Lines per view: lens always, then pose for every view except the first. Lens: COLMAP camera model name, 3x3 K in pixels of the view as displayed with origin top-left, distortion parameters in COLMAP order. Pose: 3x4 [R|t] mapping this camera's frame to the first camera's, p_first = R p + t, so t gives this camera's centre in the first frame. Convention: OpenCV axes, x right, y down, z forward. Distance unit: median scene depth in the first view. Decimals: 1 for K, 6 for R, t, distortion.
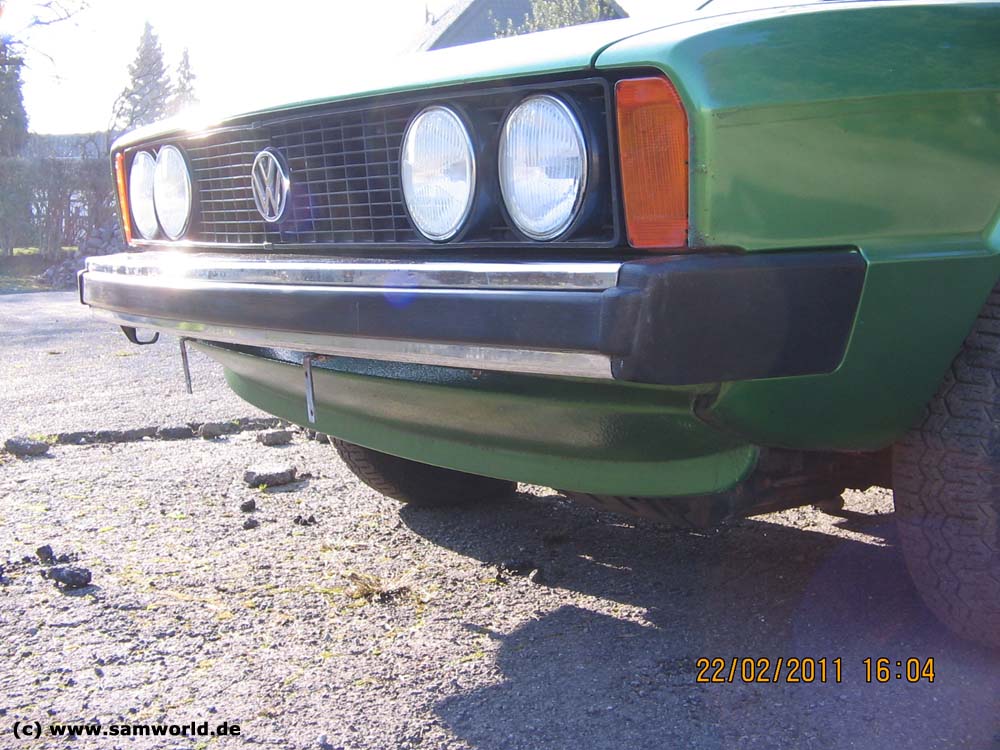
lens RADIAL K [[1328.7, 0, 506.6], [0, 1328.7, 365.4], [0, 0, 1]] dist [-0.130495, 0.000000]
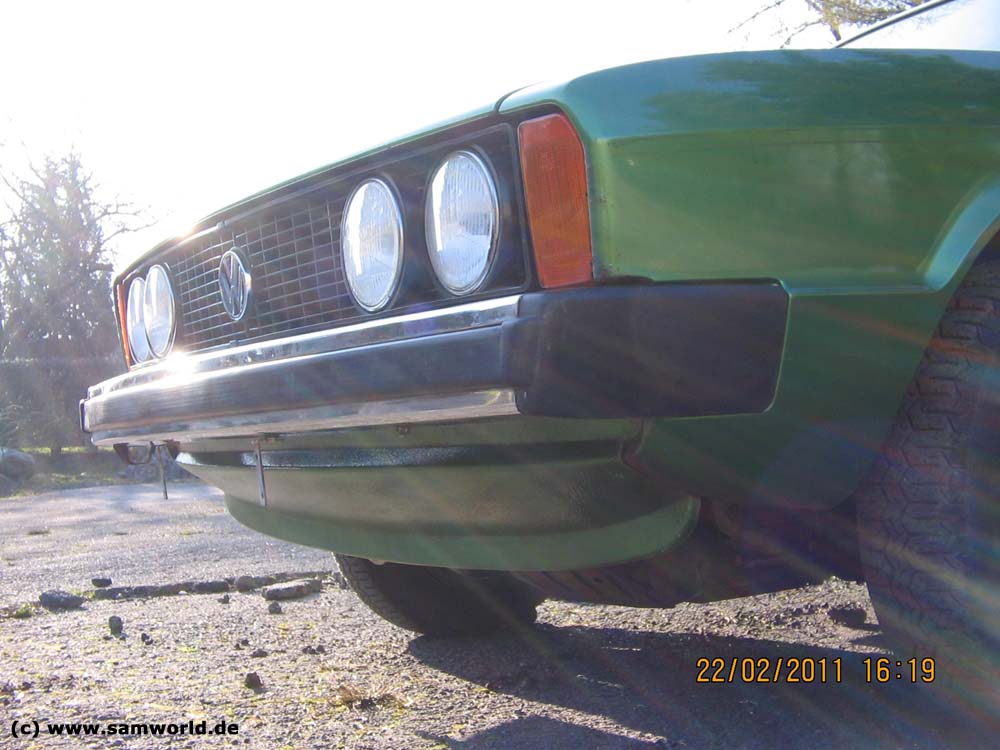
lens RADIAL K [[1328.7, 0, 492.7], [0, 1328.7, 383.5], [0, 0, 1]] dist [-0.130495, 0.000000]
pose [[0.996443, -0.041513, -0.073339, 0.107062], [0.031613, 0.990833, -0.131341, 0.093809], [0.078119, 0.128555, 0.988621, 0.020665]]
